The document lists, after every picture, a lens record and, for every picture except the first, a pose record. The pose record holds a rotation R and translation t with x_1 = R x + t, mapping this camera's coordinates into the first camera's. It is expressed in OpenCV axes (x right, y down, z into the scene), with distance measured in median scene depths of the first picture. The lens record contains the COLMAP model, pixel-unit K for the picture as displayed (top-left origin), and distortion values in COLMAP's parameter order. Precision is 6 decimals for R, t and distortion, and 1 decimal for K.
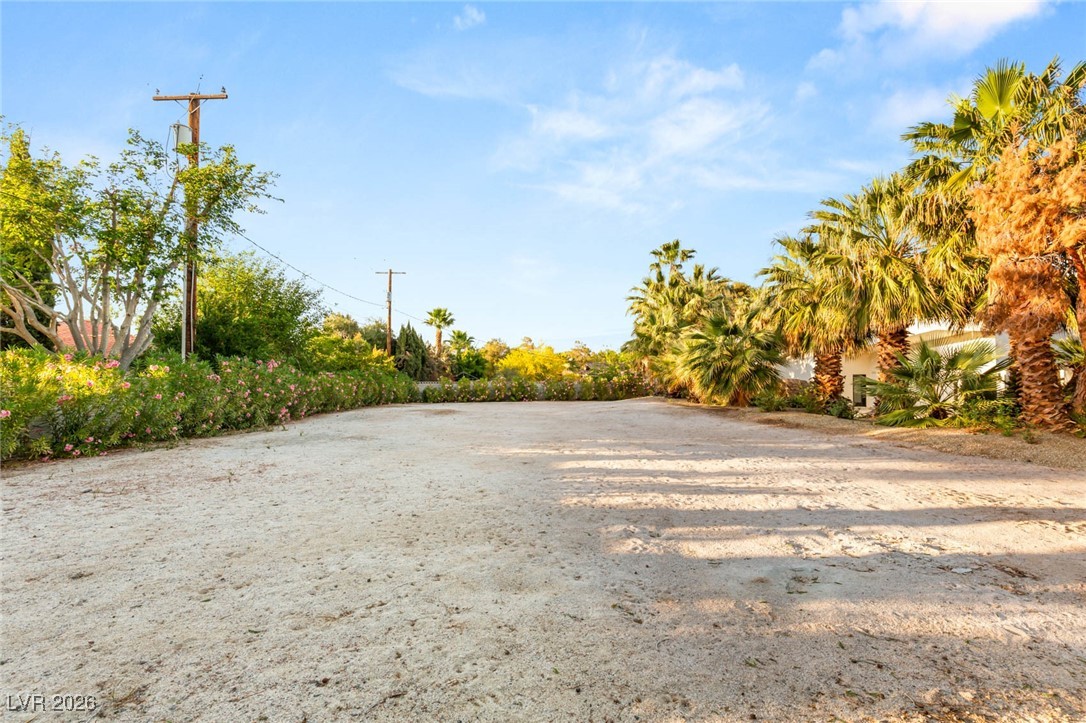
lens RADIAL K [[484.7, 0, 543.0], [0, 484.7, 361.5], [0, 0, 1]] dist [0.002827, -0.000309]
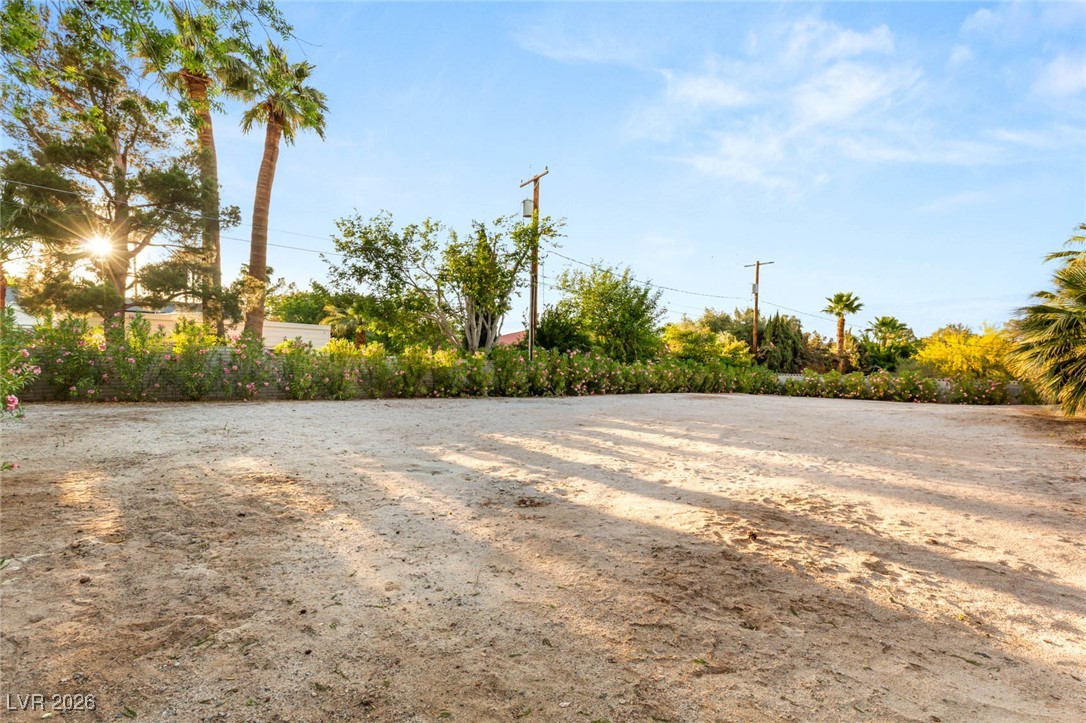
lens RADIAL K [[484.7, 0, 543.0], [0, 484.7, 361.5], [0, 0, 1]] dist [0.002827, -0.000309]
pose [[0.635154, 0.017023, -0.772198, 0.281481], [-0.004638, 0.999823, 0.018226, 0.003639], [0.772372, -0.007994, 0.635121, 0.024499]]
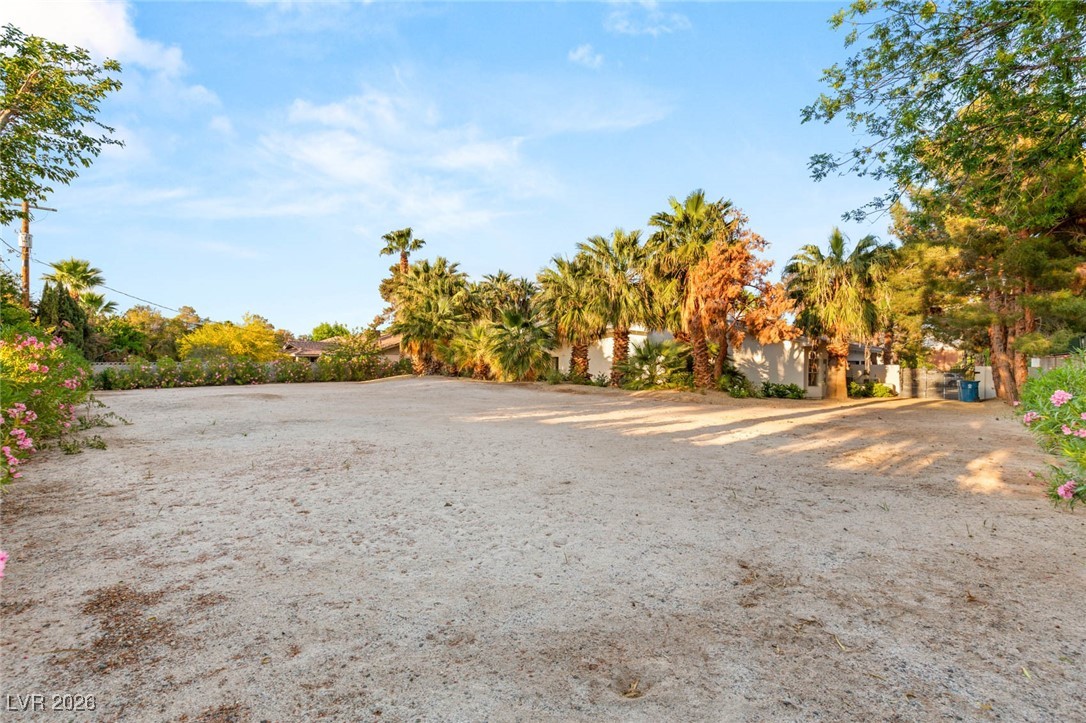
lens RADIAL K [[484.7, 0, 543.0], [0, 484.7, 361.5], [0, 0, 1]] dist [0.002827, -0.000309]
pose [[0.765368, -0.000081, 0.643593, -0.302068], [-0.027104, 0.999109, 0.032358, -0.004079], [-0.643022, -0.042210, 0.764683, -0.024756]]
